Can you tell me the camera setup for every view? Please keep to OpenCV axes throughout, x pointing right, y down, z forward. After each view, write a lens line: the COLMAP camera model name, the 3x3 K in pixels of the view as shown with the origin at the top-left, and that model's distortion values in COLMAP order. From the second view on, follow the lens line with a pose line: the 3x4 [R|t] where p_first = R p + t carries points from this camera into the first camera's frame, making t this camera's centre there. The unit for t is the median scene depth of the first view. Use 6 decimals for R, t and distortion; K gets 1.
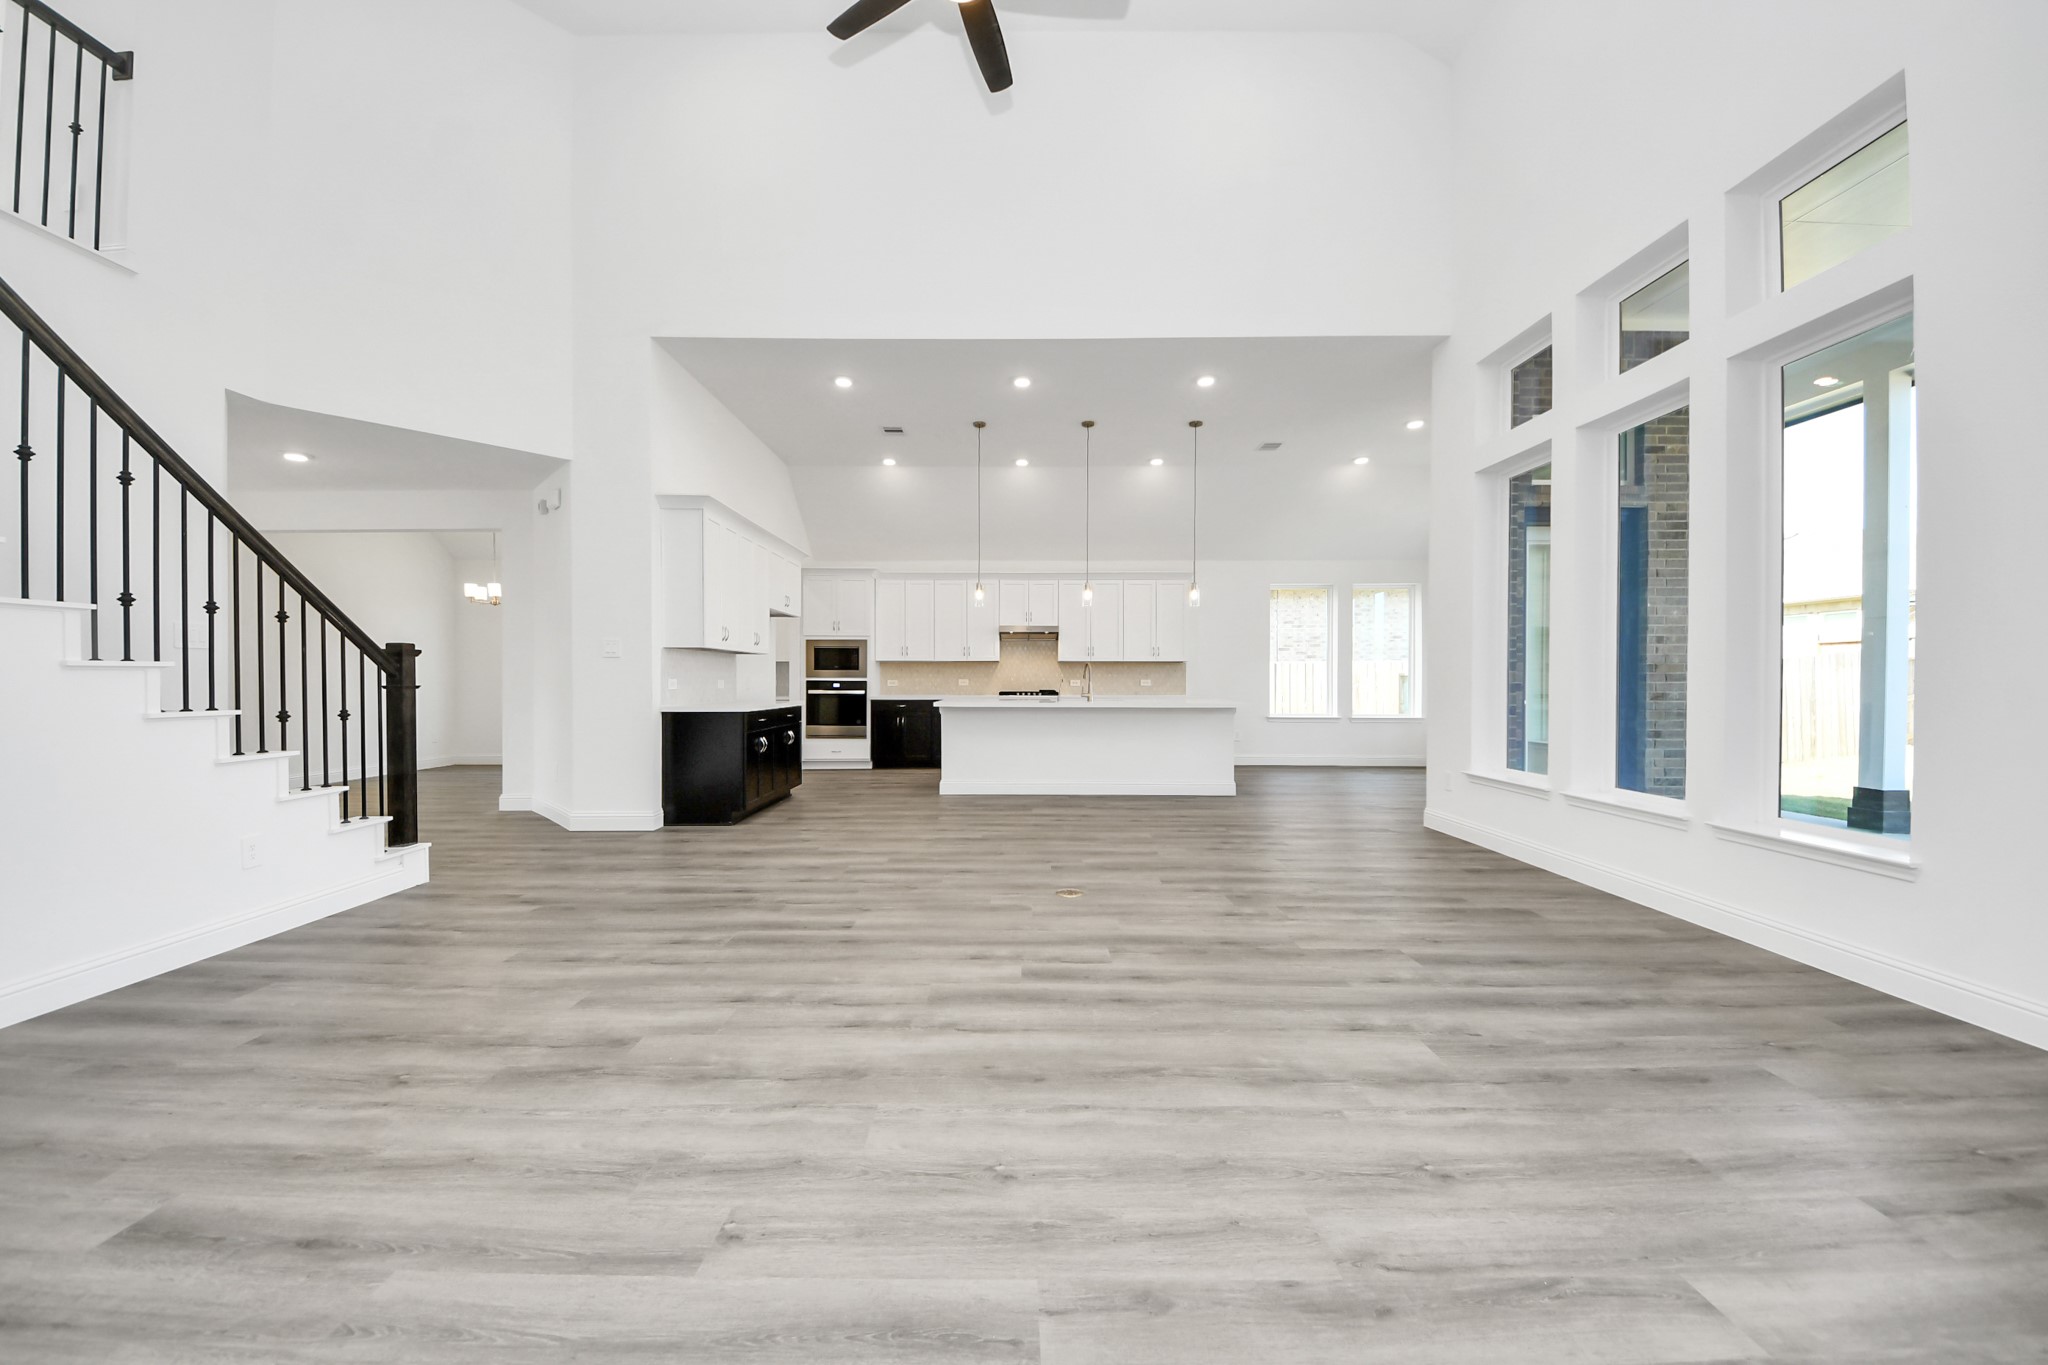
lens RADIAL K [[722.4, 0, 1012.9], [0, 722.4, 684.1], [0, 0, 1]] dist [0.028729, -0.018911]
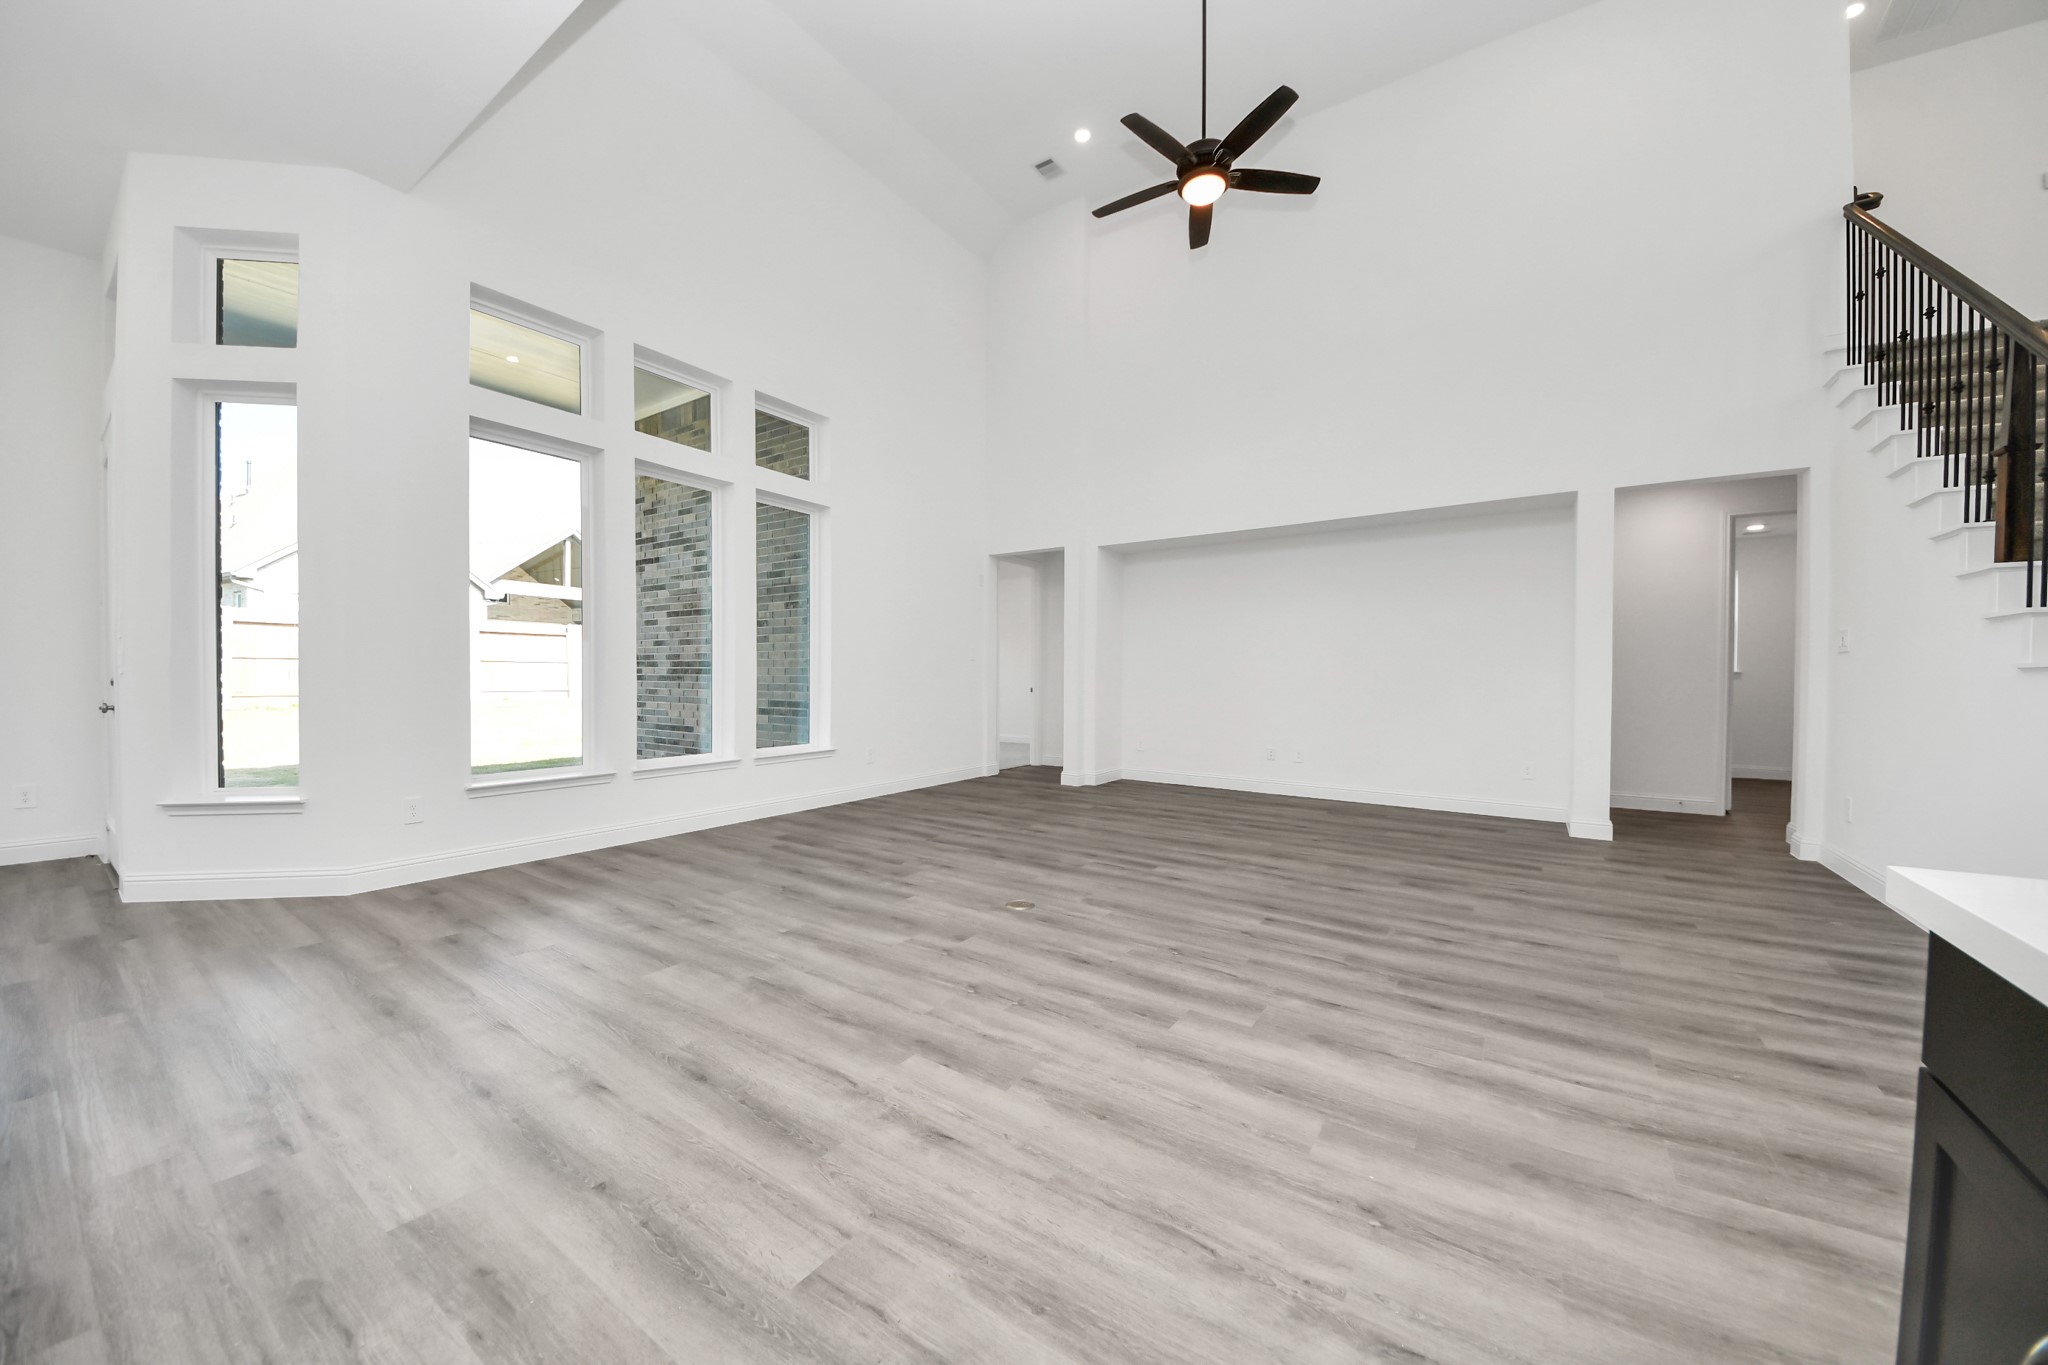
lens RADIAL K [[723.9, 0, 1020.1], [0, 723.9, 686.9], [0, 0, 1]] dist [0.014151, -0.011621]
pose [[-0.826654, -0.015370, 0.562501, -0.407304], [-0.003356, 0.999744, 0.022385, -0.011503], [-0.562701, 0.016617, -0.826494, 1.633672]]
